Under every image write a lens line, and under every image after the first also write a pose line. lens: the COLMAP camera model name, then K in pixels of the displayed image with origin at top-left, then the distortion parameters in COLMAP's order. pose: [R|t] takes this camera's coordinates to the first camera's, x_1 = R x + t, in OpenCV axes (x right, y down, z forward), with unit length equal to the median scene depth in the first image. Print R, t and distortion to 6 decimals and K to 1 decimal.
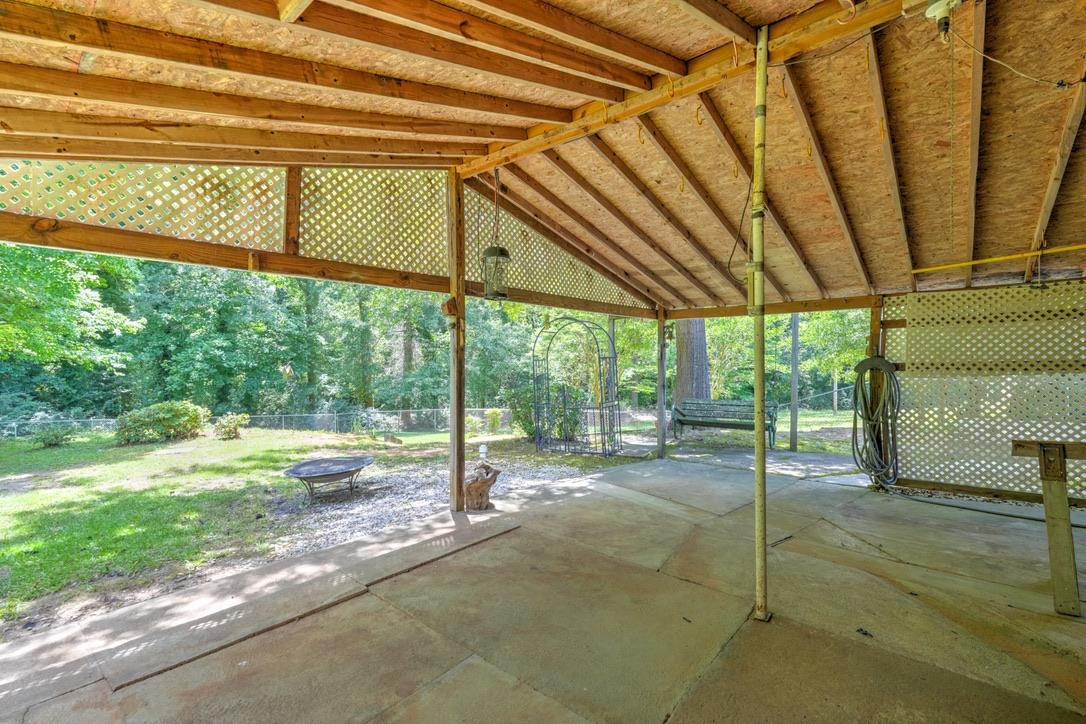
lens RADIAL K [[473.1, 0, 547.3], [0, 473.1, 353.5], [0, 0, 1]] dist [-0.001465, 0.000949]
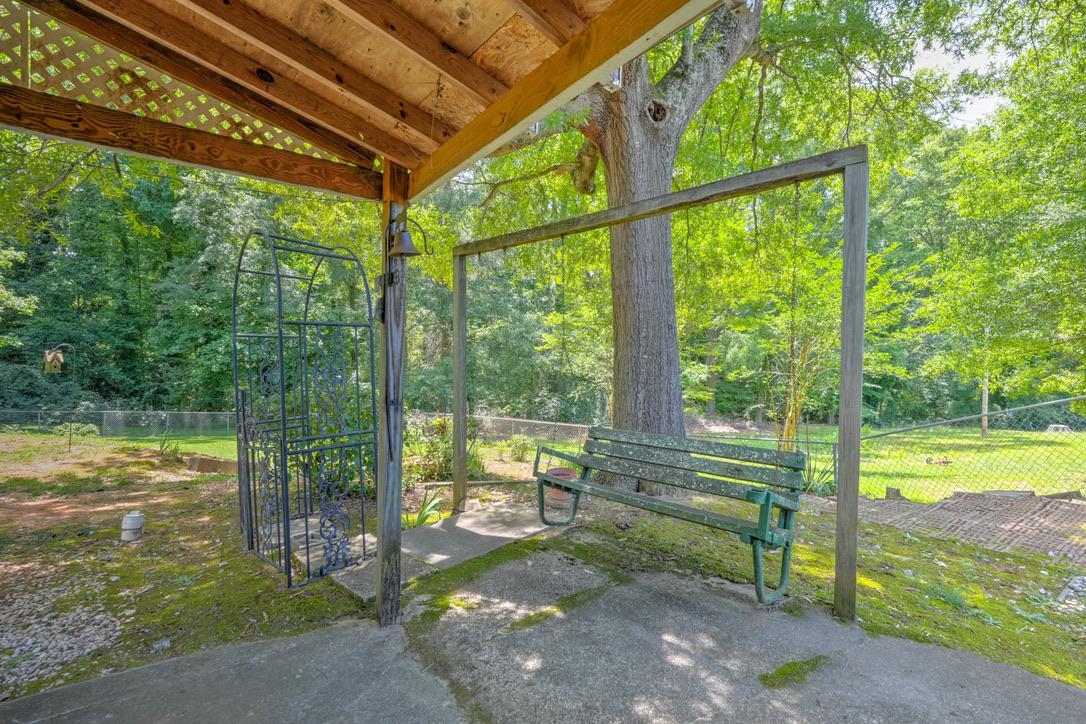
lens RADIAL K [[473.1, 0, 545.2], [0, 473.1, 363.6], [0, 0, 1]] dist [-0.001465, 0.000949]
pose [[0.979100, 0.013613, -0.202923, 0.115293], [-0.009660, 0.999744, 0.020457, 0.009789], [0.203149, -0.018069, 0.978981, 0.188680]]
